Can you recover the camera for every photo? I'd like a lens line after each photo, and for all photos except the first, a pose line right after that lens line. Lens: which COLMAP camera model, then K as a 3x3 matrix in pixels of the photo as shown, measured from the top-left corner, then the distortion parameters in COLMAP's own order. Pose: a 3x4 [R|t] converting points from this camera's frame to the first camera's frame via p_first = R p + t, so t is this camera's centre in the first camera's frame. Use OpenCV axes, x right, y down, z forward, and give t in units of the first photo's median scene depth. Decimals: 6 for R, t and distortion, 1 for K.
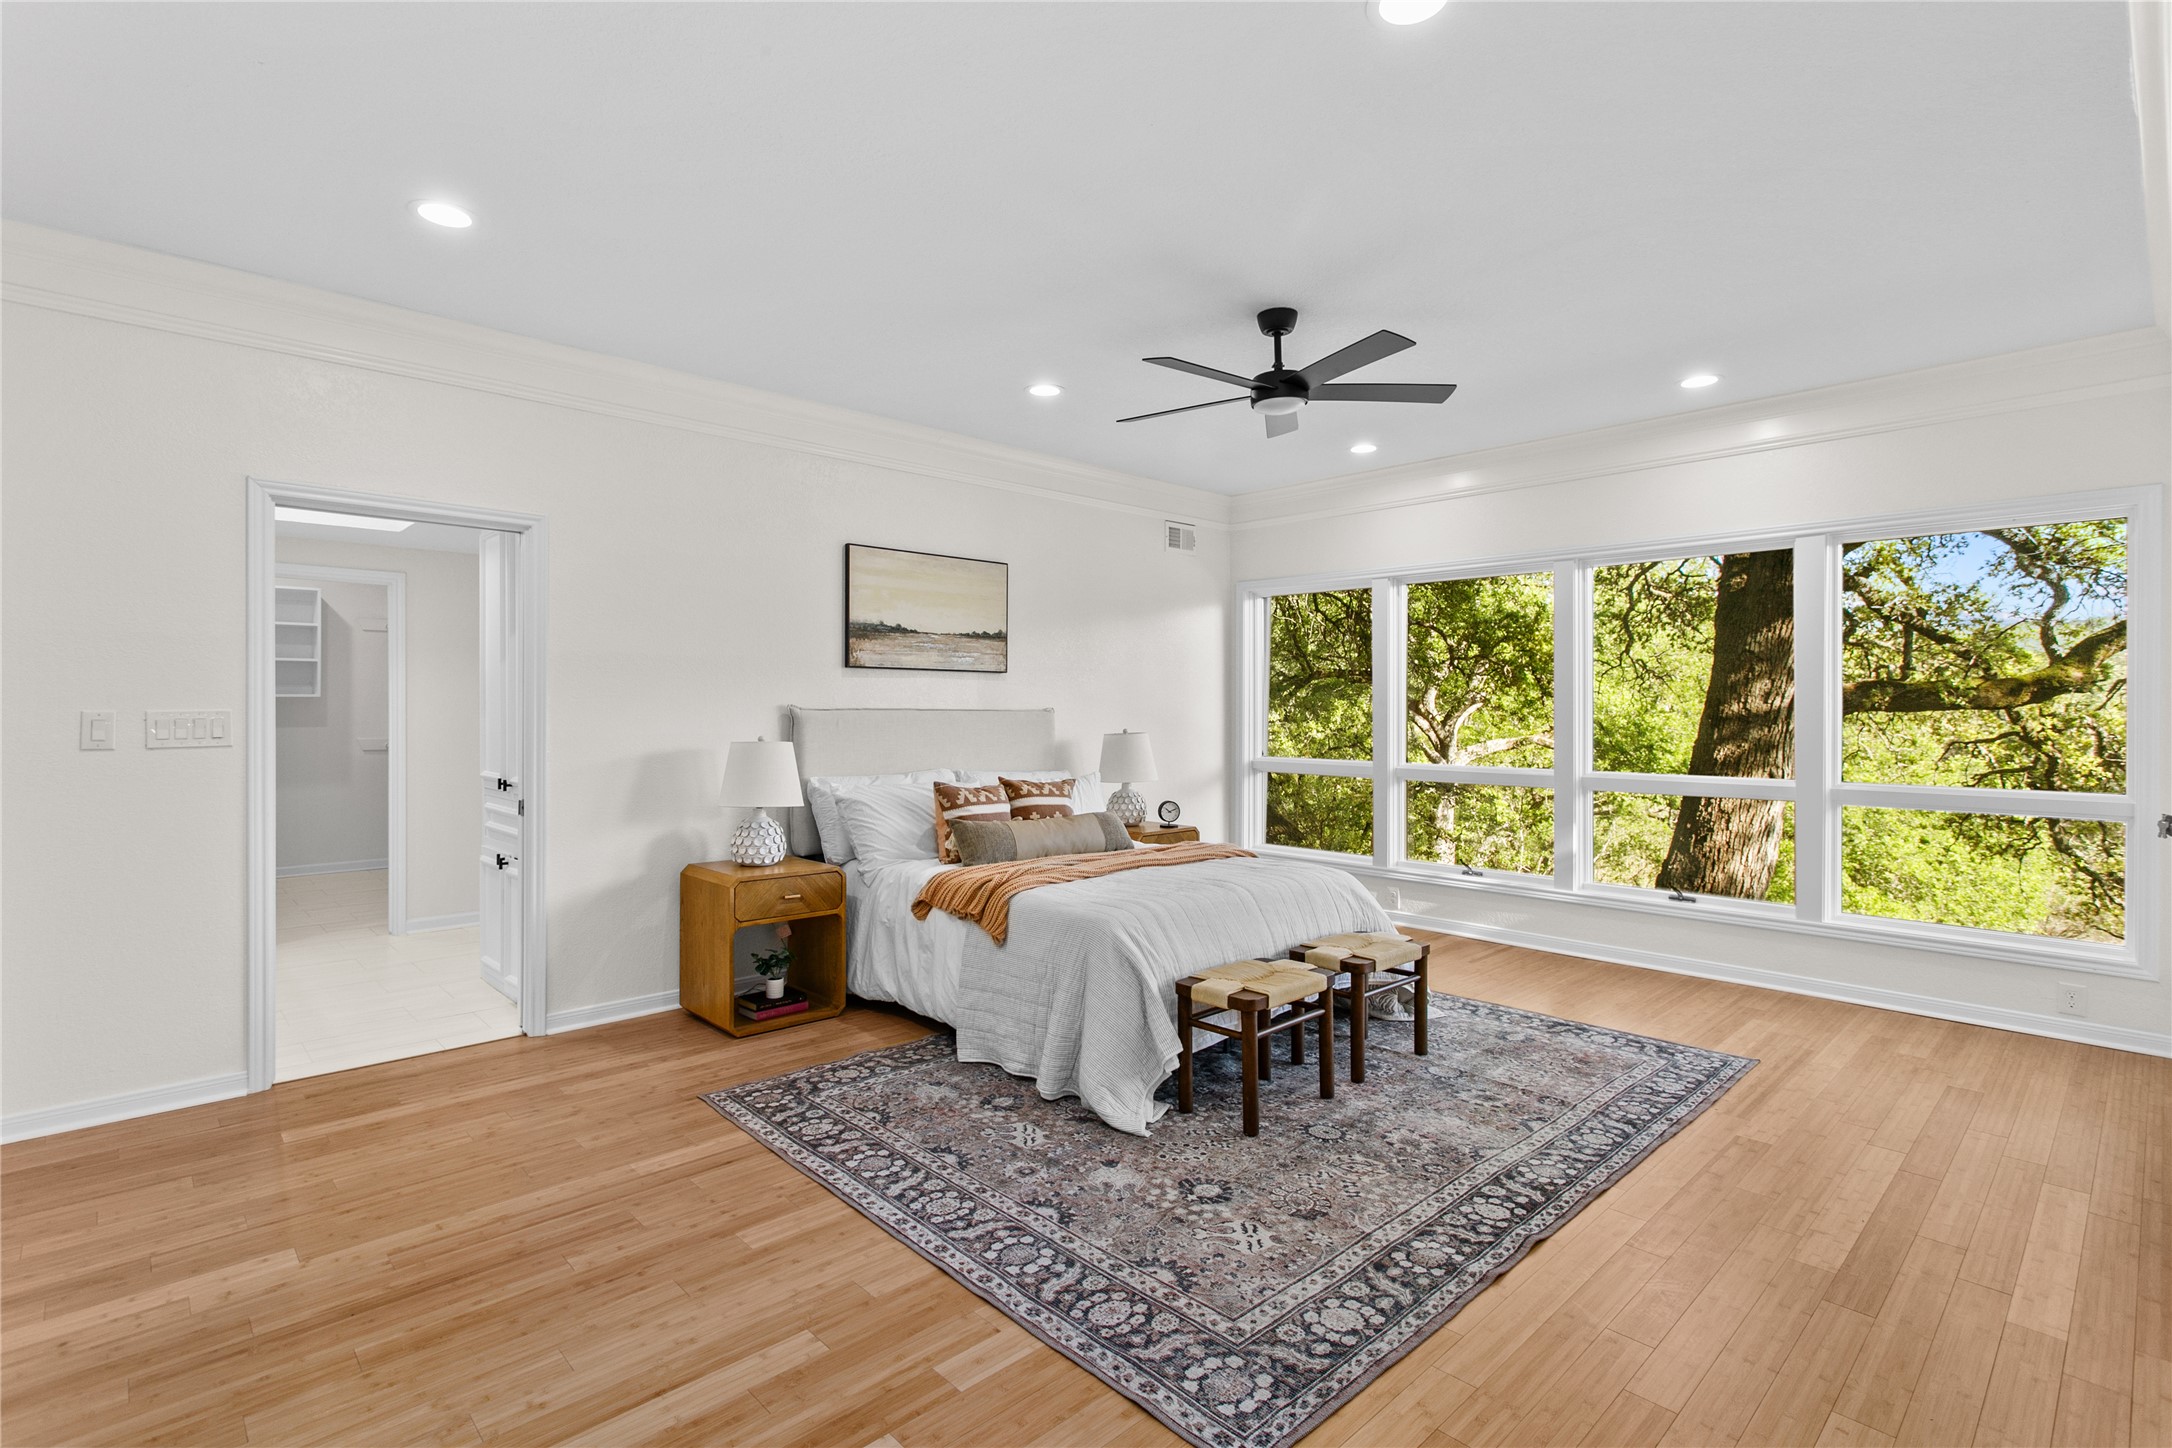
lens RADIAL K [[1054.4, 0, 1081.6], [0, 1054.4, 719.5], [0, 0, 1]] dist [0.001284, 0.000097]
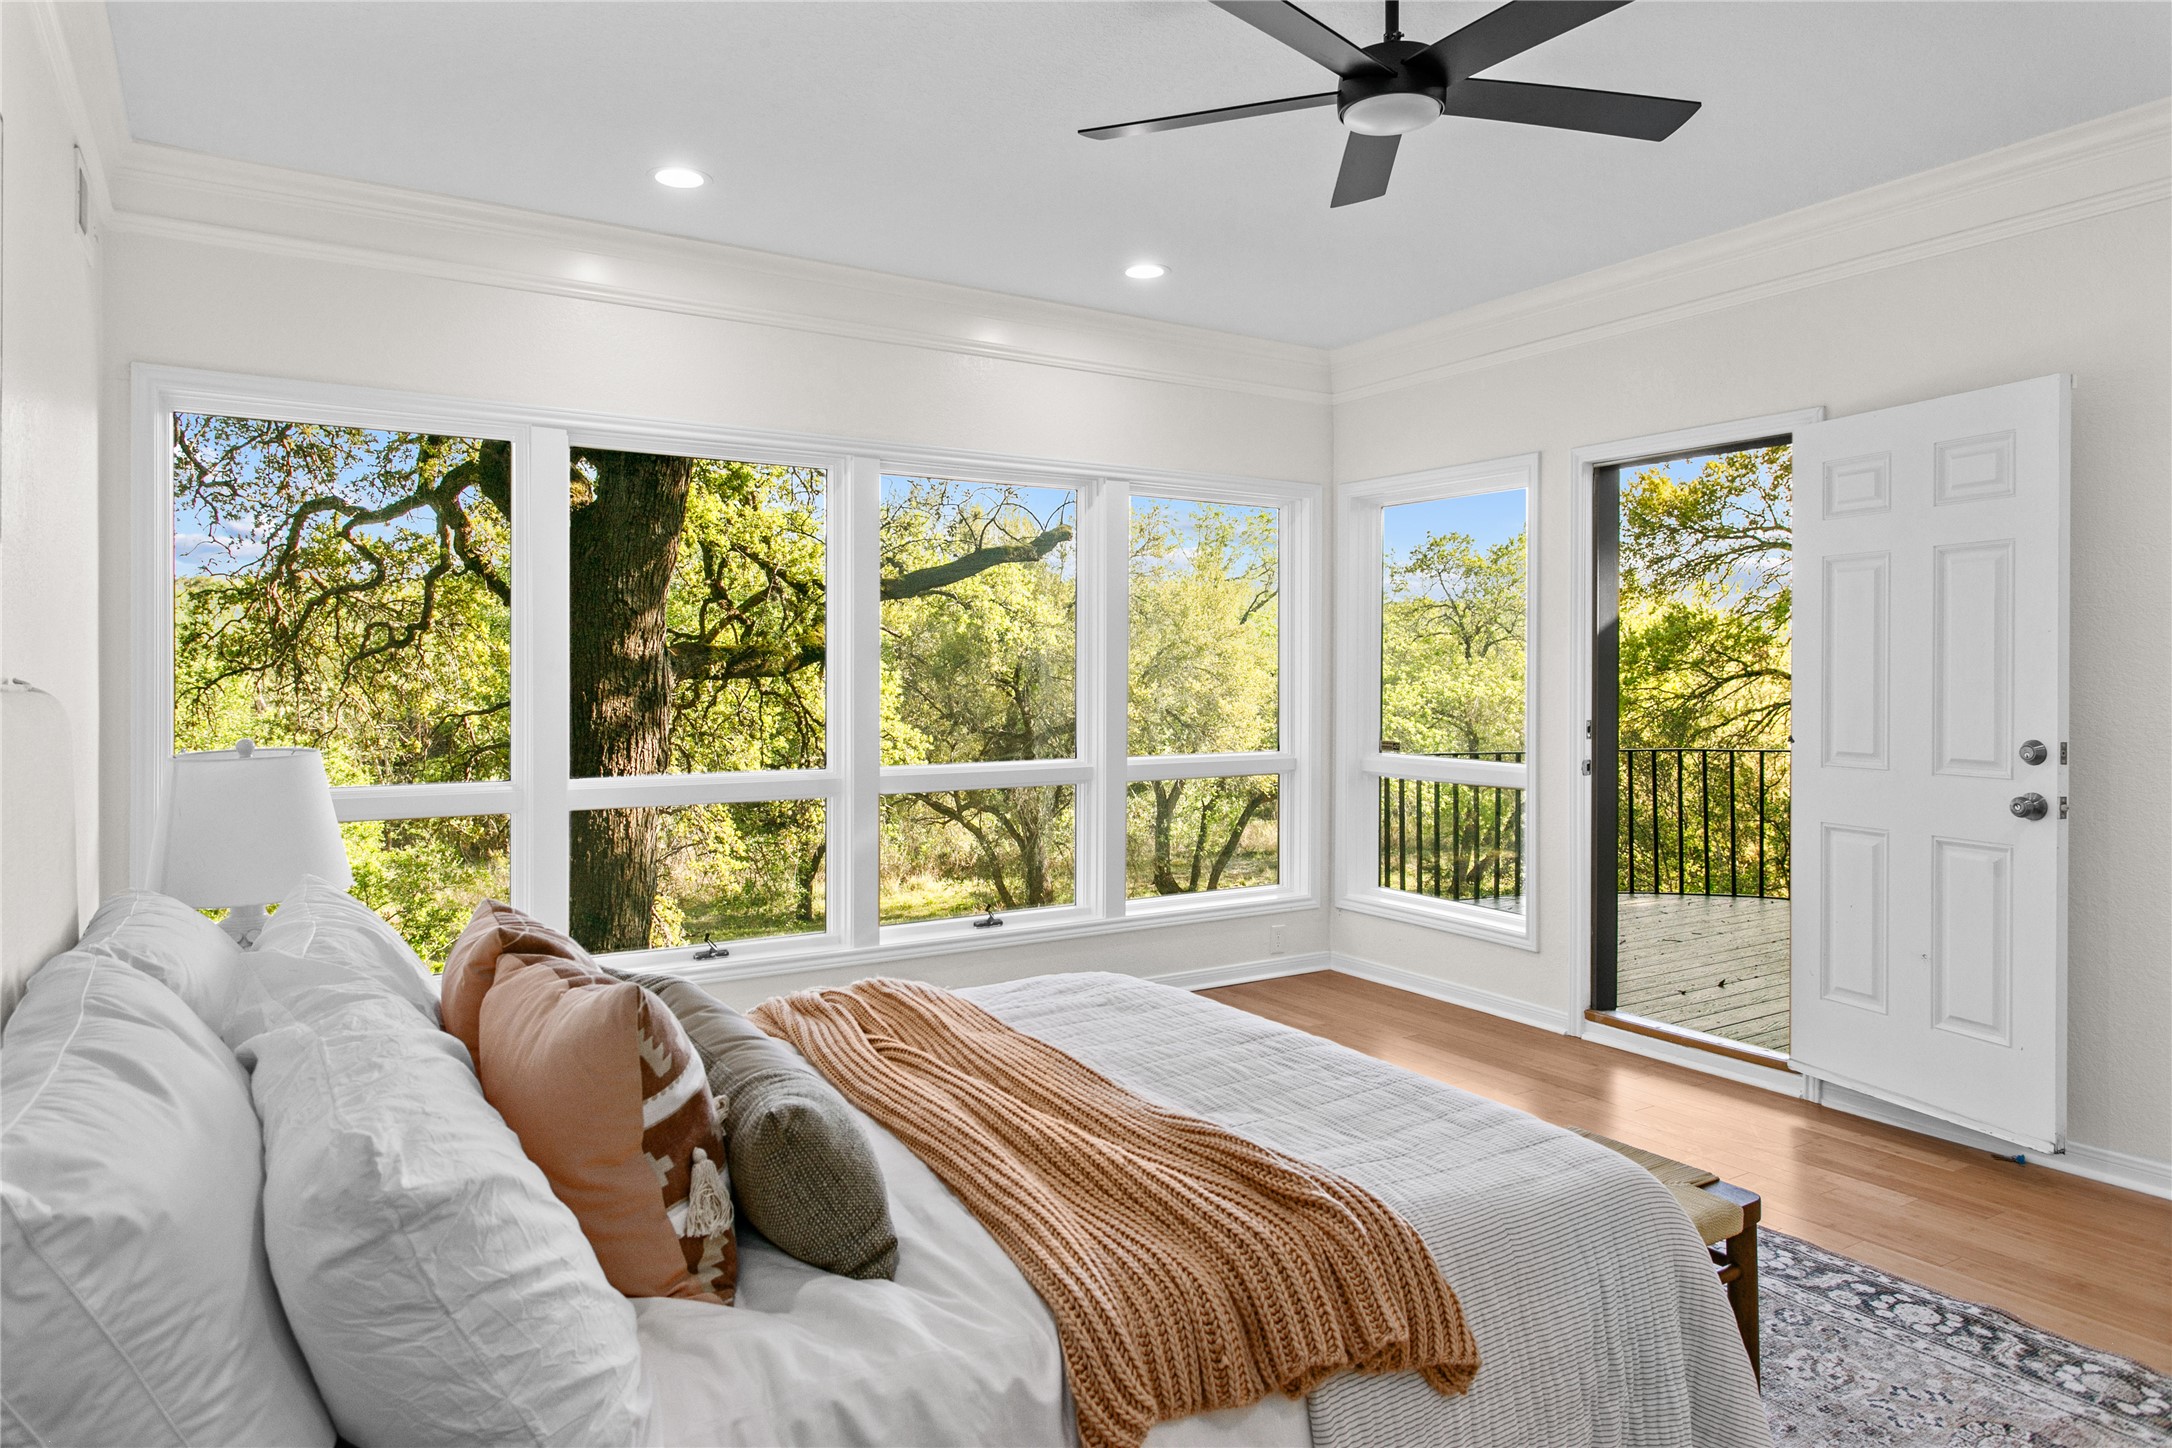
lens RADIAL K [[1308.5, 0, 1083.7], [0, 1308.5, 701.9], [0, 0, 1]] dist [0.000066, 0.000909]
pose [[0.196188, -0.016934, 0.980420, -0.688217], [0.008521, 0.999843, 0.015564, -0.014679], [-0.980529, 0.005300, 0.196301, 1.412349]]
